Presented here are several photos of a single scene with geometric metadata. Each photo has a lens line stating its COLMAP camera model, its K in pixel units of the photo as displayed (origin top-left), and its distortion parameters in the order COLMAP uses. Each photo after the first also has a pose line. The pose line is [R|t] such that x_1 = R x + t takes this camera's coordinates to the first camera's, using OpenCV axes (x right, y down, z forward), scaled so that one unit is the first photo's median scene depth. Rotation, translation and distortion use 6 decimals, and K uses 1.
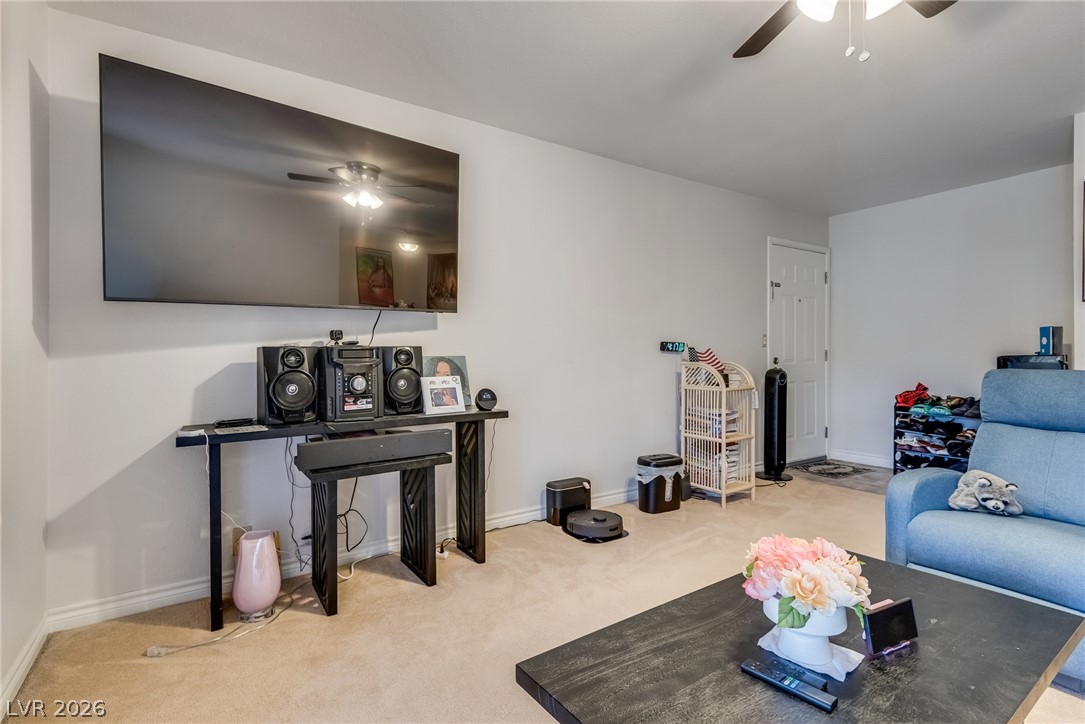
lens RADIAL K [[496.0, 0, 541.2], [0, 496.0, 354.0], [0, 0, 1]] dist [0.012593, -0.006529]
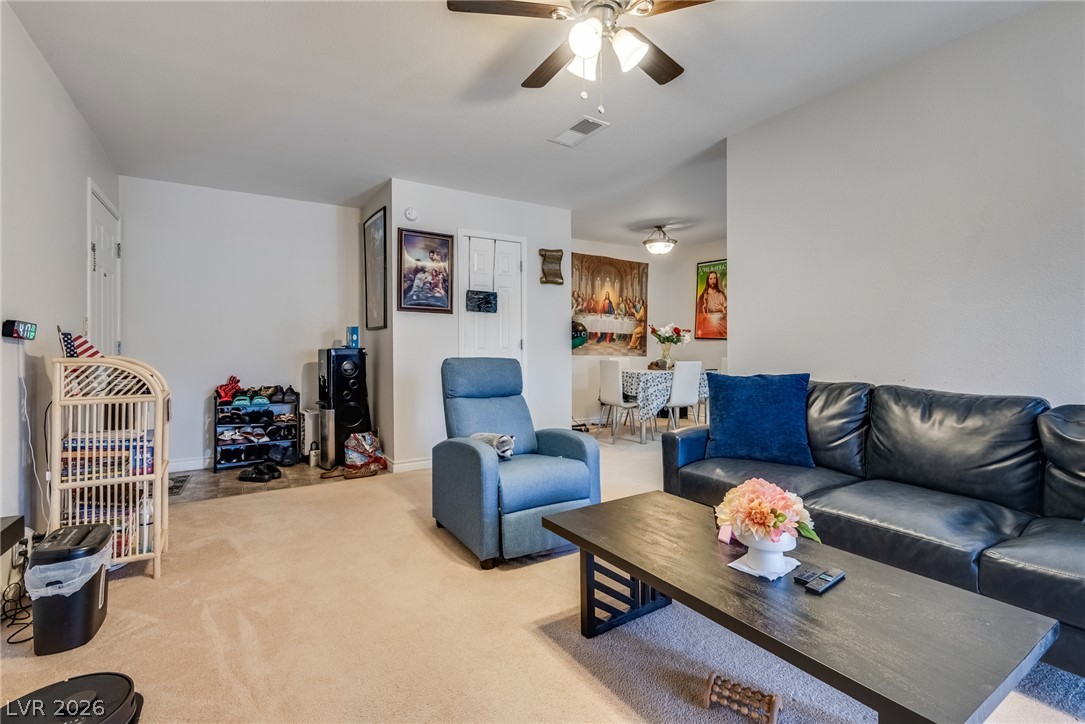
lens RADIAL K [[487.5, 0, 530.5], [0, 487.5, 348.3], [0, 0, 1]] dist [0.002887, -0.000357]
pose [[0.070912, 0.003107, 0.997478, -0.237680], [-0.001971, 0.999994, -0.002974, 0.005855], [-0.997481, -0.001755, 0.070918, 0.442981]]
